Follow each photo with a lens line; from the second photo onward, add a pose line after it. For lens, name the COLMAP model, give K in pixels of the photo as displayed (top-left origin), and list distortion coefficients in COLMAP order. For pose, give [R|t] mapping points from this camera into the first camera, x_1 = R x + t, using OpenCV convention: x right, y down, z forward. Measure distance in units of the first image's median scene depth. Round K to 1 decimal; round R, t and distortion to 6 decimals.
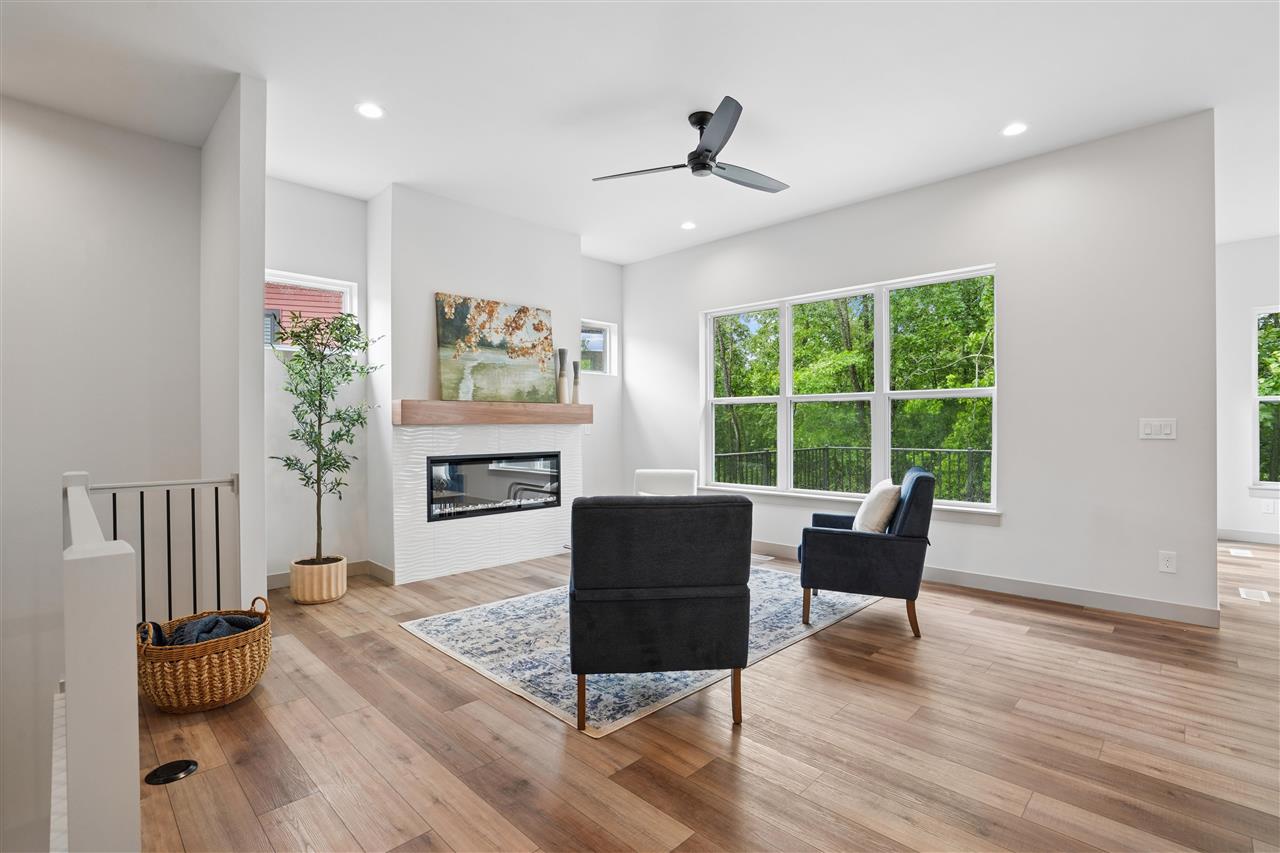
lens RADIAL K [[588.1, 0, 639.6], [0, 588.1, 428.6], [0, 0, 1]] dist [-0.048284, 0.014266]
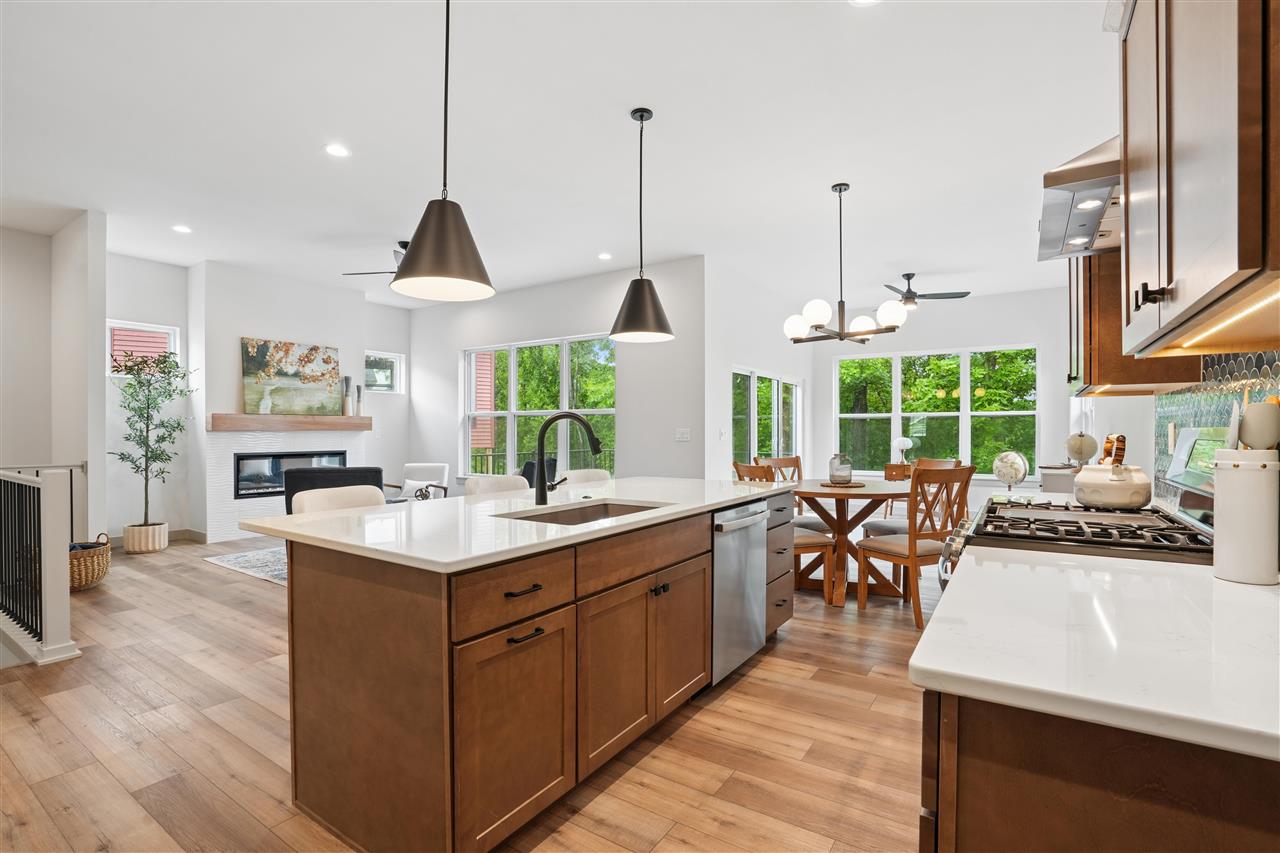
lens RADIAL K [[588.1, 0, 645.4], [0, 588.1, 435.0], [0, 0, 1]] dist [-0.048284, 0.014266]
pose [[0.980216, 0.001105, 0.197930, 0.335071], [-0.000386, 0.999993, -0.003672, 0.008111], [-0.197933, 0.003523, 0.980209, -0.560432]]
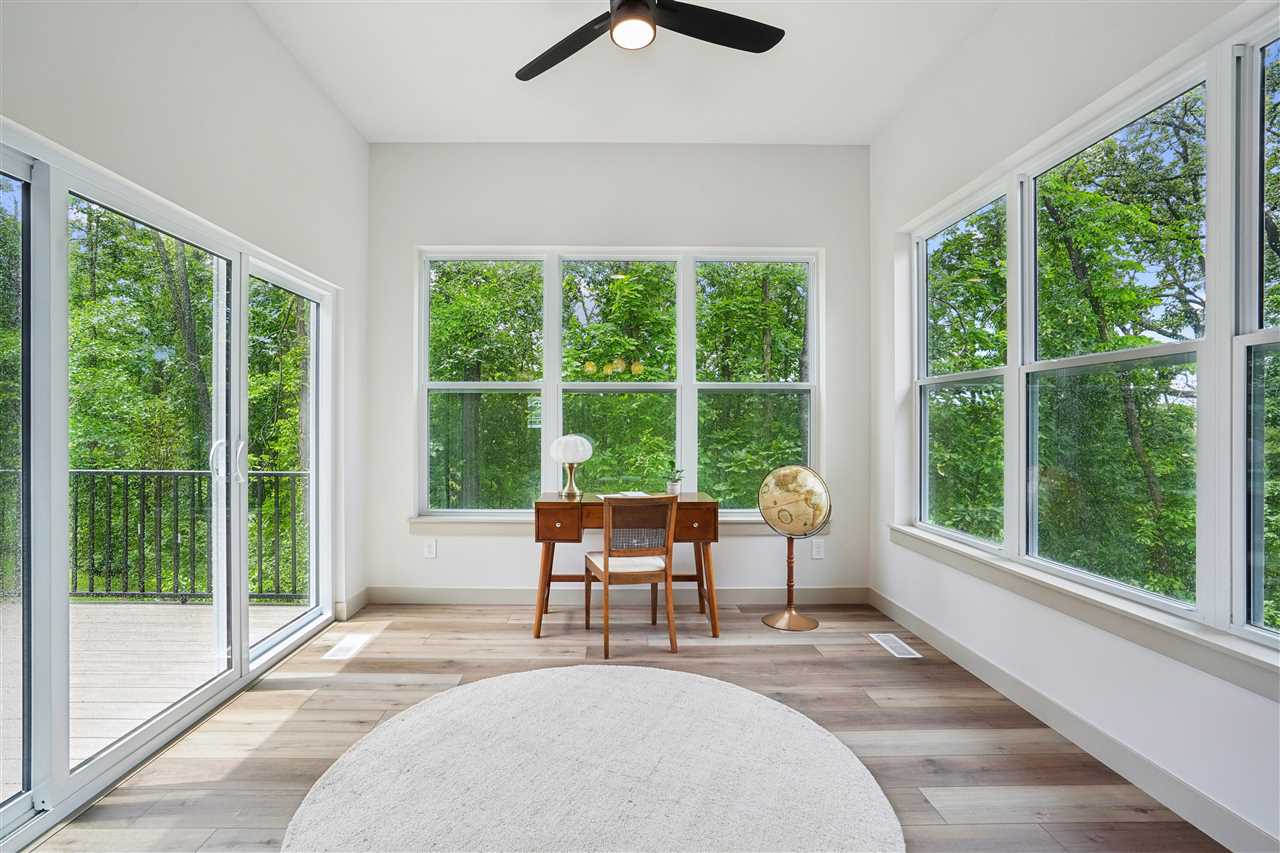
lens RADIAL K [[588.1, 0, 616.1], [0, 588.1, 423.6], [0, 0, 1]] dist [-0.048284, 0.014266]
pose [[0.709496, 0.002681, 0.704704, 0.956683], [0.003008, 0.999972, -0.006833, -0.000976], [-0.704703, 0.006968, 0.709468, 0.428796]]
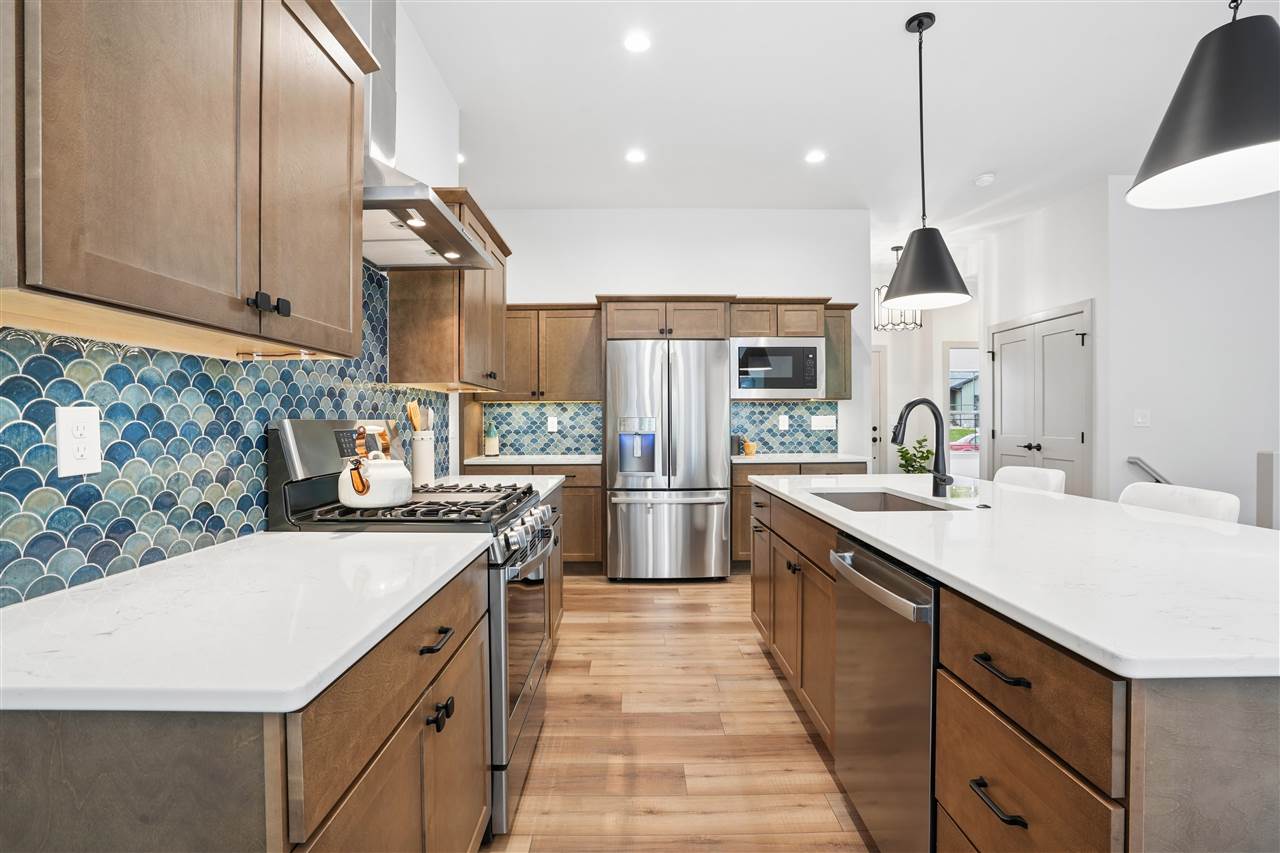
lens RADIAL K [[588.1, 0, 634.0], [0, 588.1, 418.8], [0, 0, 1]] dist [-0.048284, 0.014266]
pose [[-0.709220, 0.005061, -0.704969, 0.879046], [0.001581, 0.999983, 0.005589, 0.000333], [0.704985, 0.002849, -0.709216, 0.146439]]
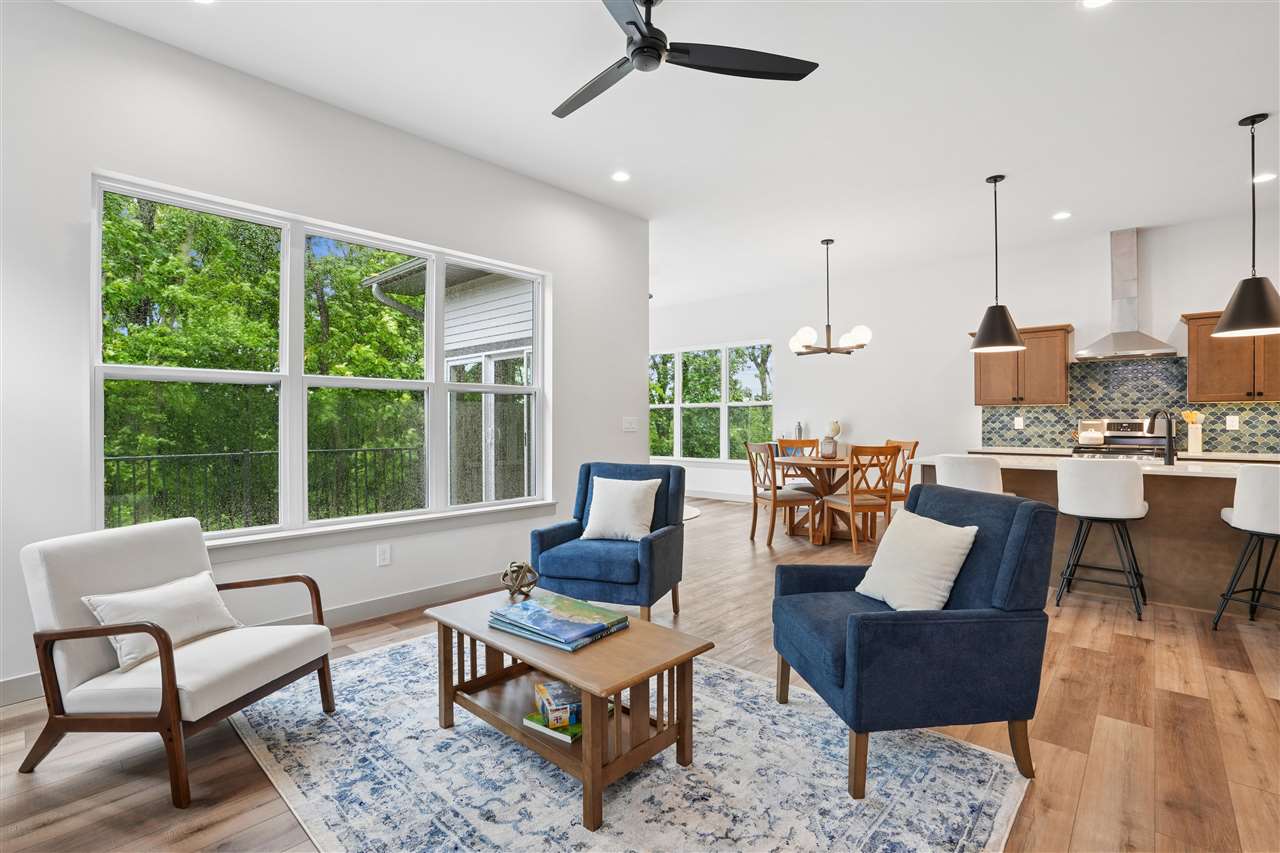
lens RADIAL K [[588.1, 0, 639.1], [0, 588.1, 420.6], [0, 0, 1]] dist [-0.048284, 0.014266]
pose [[-0.044808, 0.002106, 0.998993, -0.444373], [0.008761, 0.999960, -0.001715, -0.001223], [-0.998957, 0.008675, -0.044824, 0.785150]]
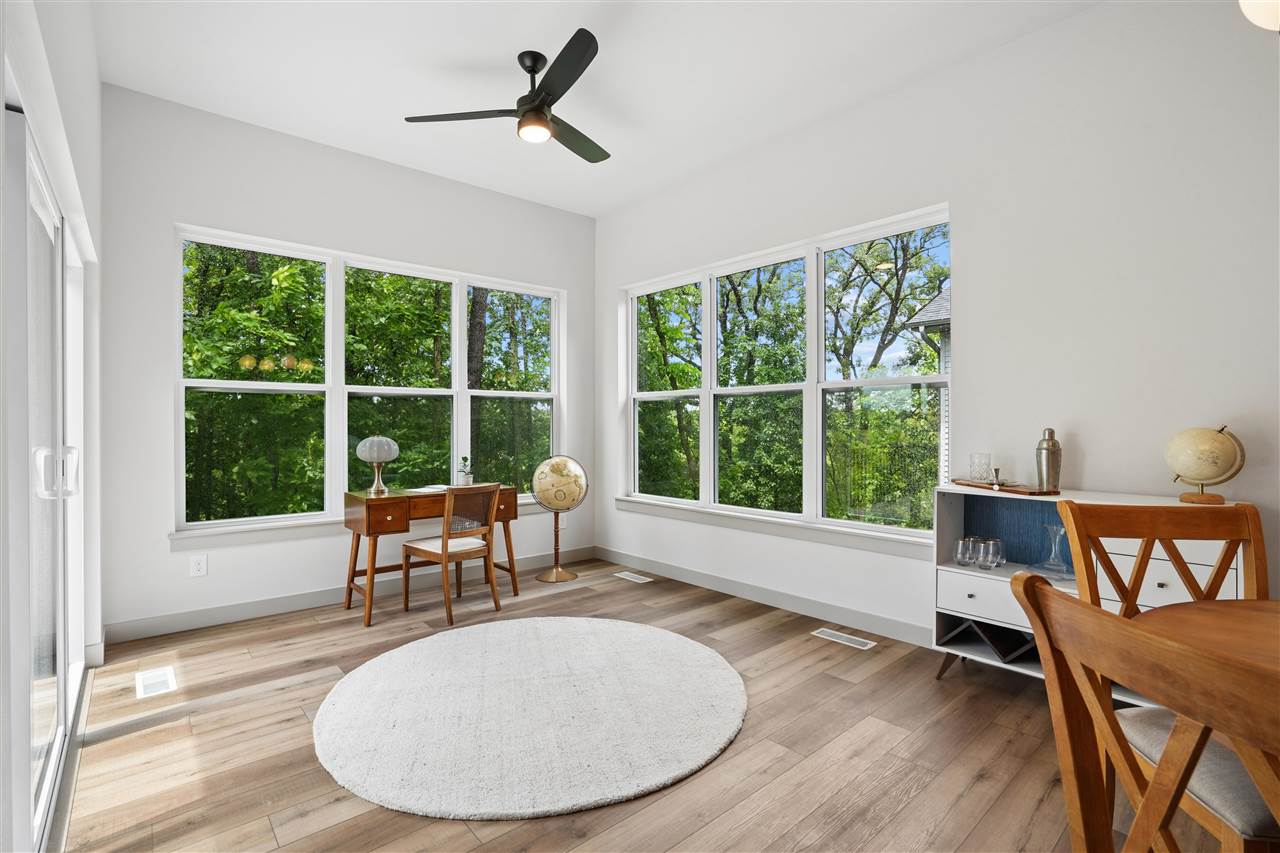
lens RADIAL K [[588.1, 0, 633.7], [0, 588.1, 427.8], [0, 0, 1]] dist [-0.048284, 0.014266]
pose [[0.080532, -0.003147, 0.996747, 0.668314], [0.008220, 0.999963, 0.002493, -0.002487], [-0.996718, 0.007992, 0.080555, 0.598135]]
